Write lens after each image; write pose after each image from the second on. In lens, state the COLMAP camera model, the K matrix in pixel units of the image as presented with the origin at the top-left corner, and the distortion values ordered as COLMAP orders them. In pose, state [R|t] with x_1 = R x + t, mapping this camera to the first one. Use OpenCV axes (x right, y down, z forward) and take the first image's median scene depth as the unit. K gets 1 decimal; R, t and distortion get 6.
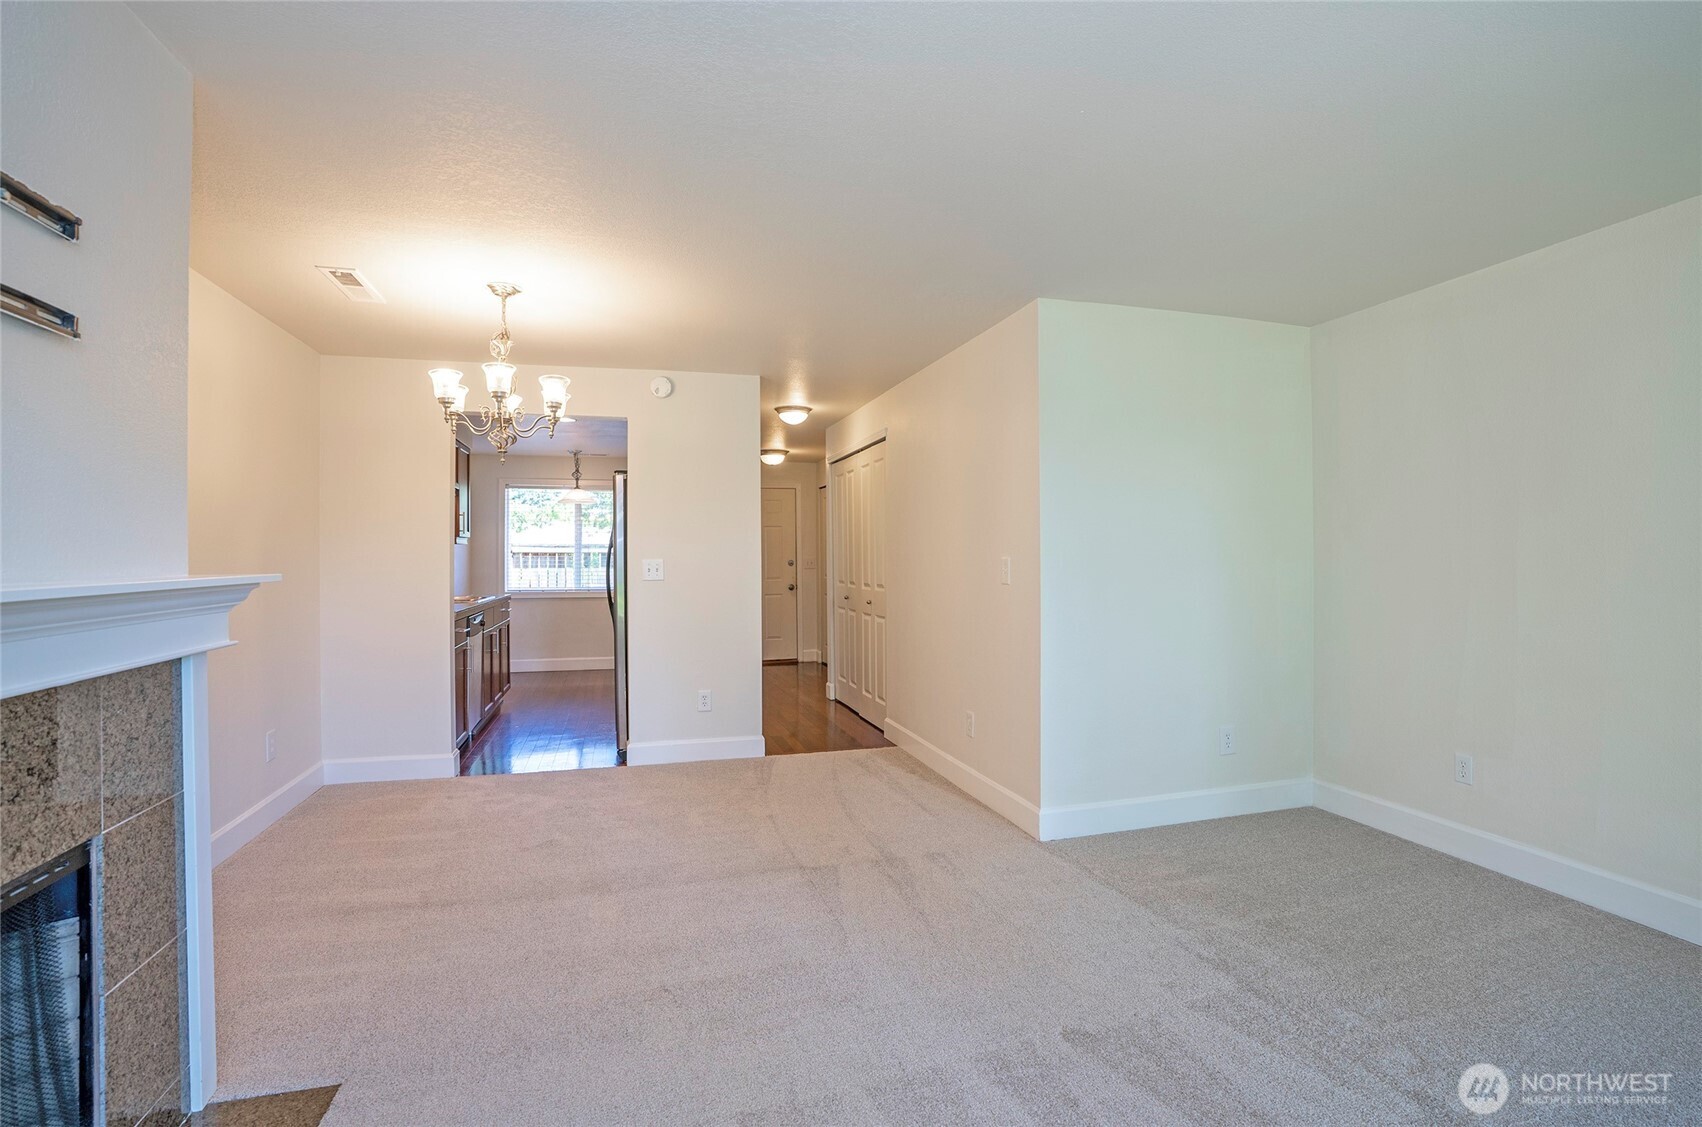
lens RADIAL K [[790.8, 0, 854.2], [0, 790.8, 555.9], [0, 0, 1]] dist [-0.031686, -0.000205]
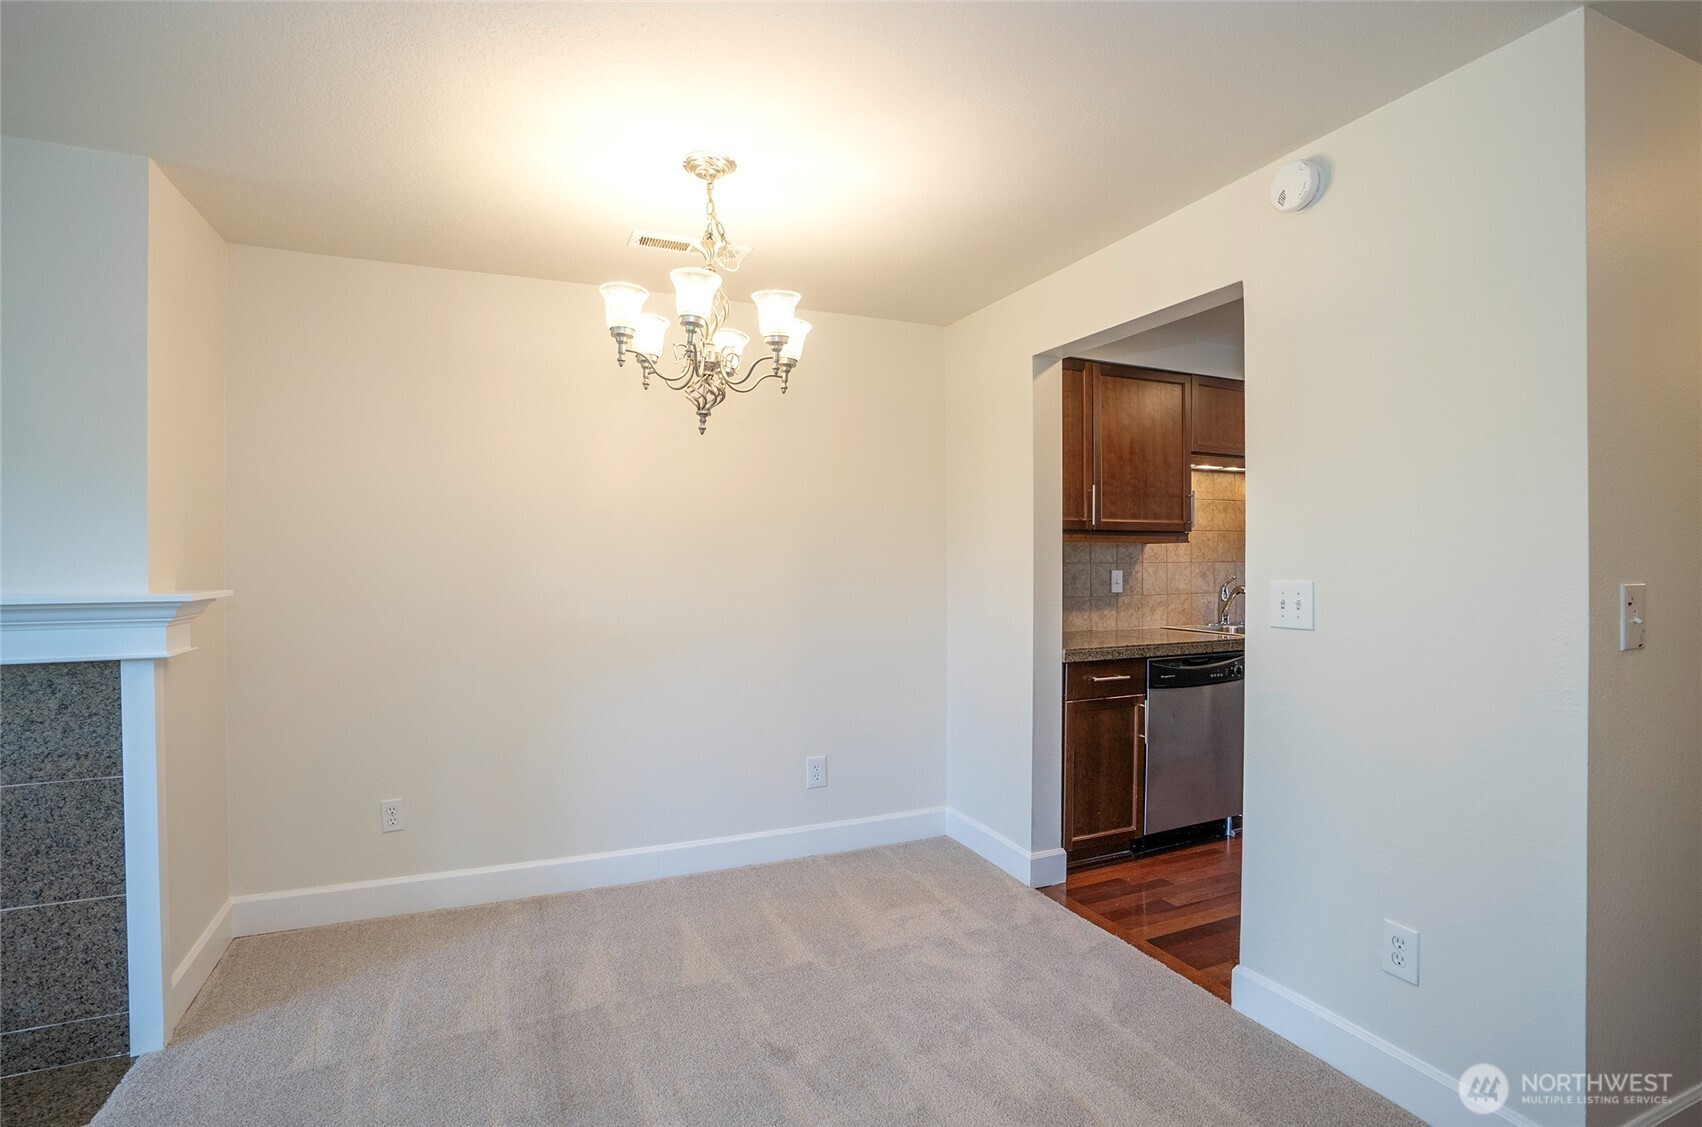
lens RADIAL K [[790.8, 0, 848.9], [0, 790.8, 565.9], [0, 0, 1]] dist [-0.031686, -0.000205]
pose [[0.134992, 0.002926, -0.990842, 0.175672], [-0.001147, 0.999995, 0.002797, -0.005890], [0.990846, 0.000759, 0.134994, 0.819997]]
